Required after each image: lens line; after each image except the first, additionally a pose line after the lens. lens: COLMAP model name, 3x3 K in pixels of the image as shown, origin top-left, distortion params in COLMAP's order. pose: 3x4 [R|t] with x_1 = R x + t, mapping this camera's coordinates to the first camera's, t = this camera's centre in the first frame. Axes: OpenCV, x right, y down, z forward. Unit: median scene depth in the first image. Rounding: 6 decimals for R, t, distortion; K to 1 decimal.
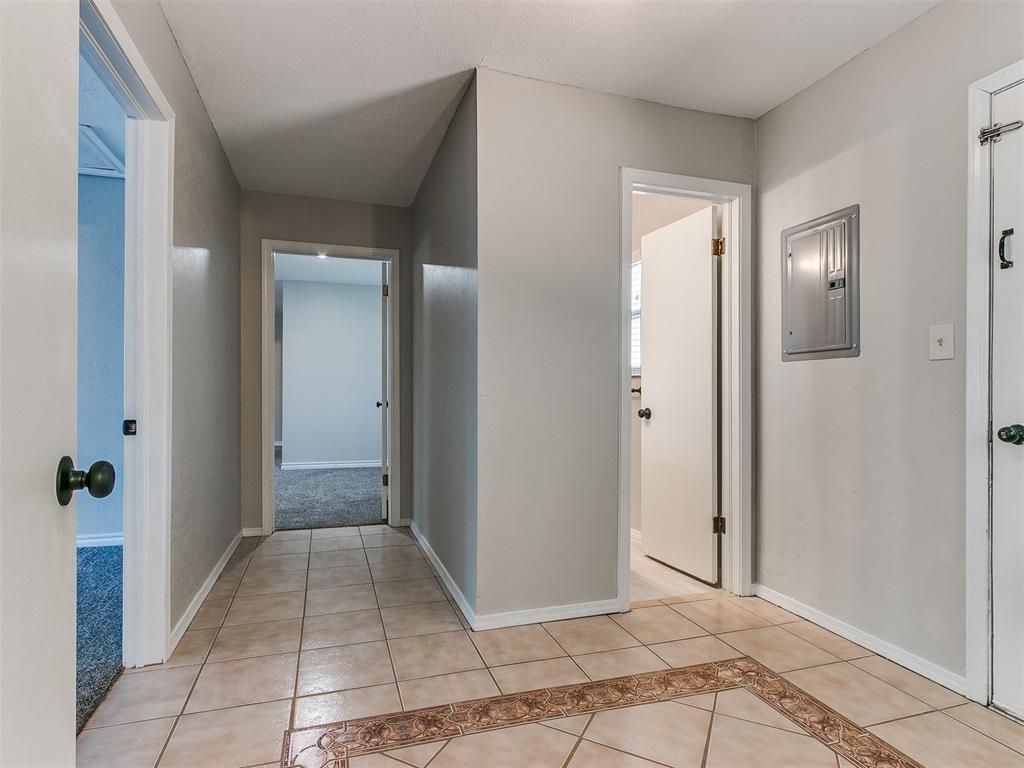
lens RADIAL K [[536.6, 0, 476.5], [0, 536.6, 392.8], [0, 0, 1]] dist [0.015919, -0.004295]
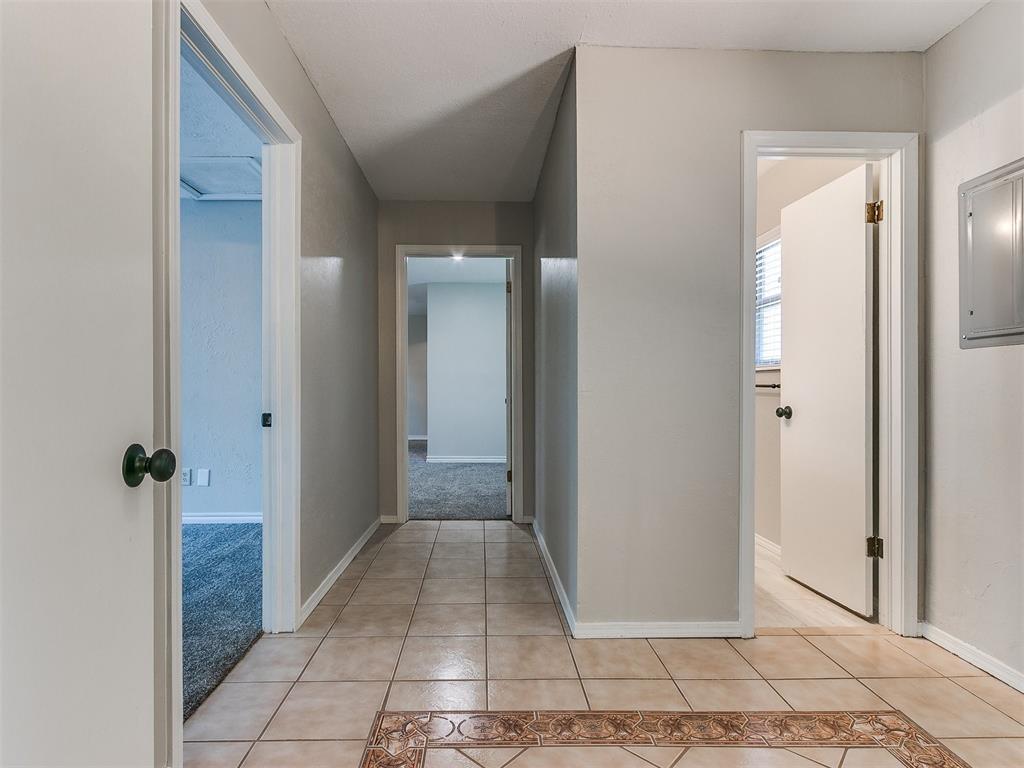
lens RADIAL K [[536.6, 0, 486.9], [0, 536.6, 392.0], [0, 0, 1]] dist [0.015919, -0.004295]
pose [[0.964219, 0.000004, -0.265108, 0.095968], [0.001111, 0.999991, 0.004057, 0.001661], [0.265106, -0.004206, 0.964210, 0.037587]]
